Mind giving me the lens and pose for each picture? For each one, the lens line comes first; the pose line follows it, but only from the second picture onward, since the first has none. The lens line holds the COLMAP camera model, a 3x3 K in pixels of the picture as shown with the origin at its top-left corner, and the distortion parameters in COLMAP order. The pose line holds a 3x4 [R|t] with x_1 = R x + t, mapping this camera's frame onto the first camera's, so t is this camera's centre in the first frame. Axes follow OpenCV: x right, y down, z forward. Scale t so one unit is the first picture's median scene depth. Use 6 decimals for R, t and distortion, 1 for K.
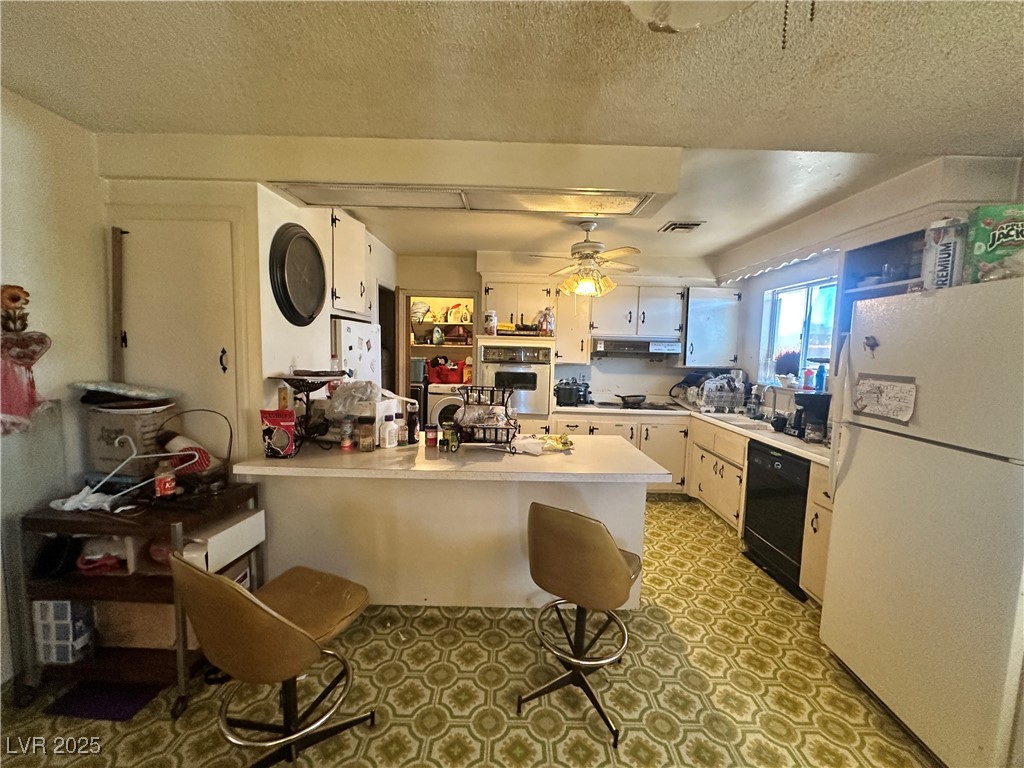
lens RADIAL K [[411.7, 0, 516.1], [0, 411.7, 382.4], [0, 0, 1]] dist [-0.003405, 0.000661]
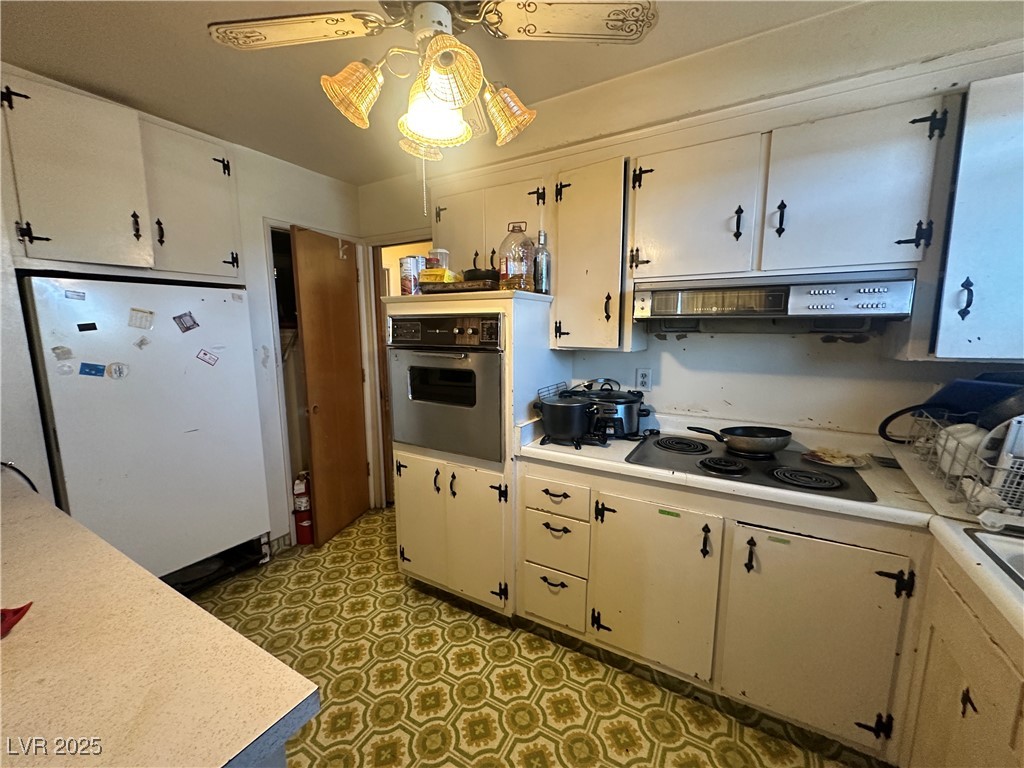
lens RADIAL K [[411.7, 0, 513.7], [0, 411.7, 382.3], [0, 0, 1]] dist [-0.003405, 0.000661]
pose [[0.864314, 0.040466, -0.501322, 0.294075], [-0.016094, 0.998473, 0.052847, -0.031607], [0.502694, -0.037608, 0.863646, 0.573388]]
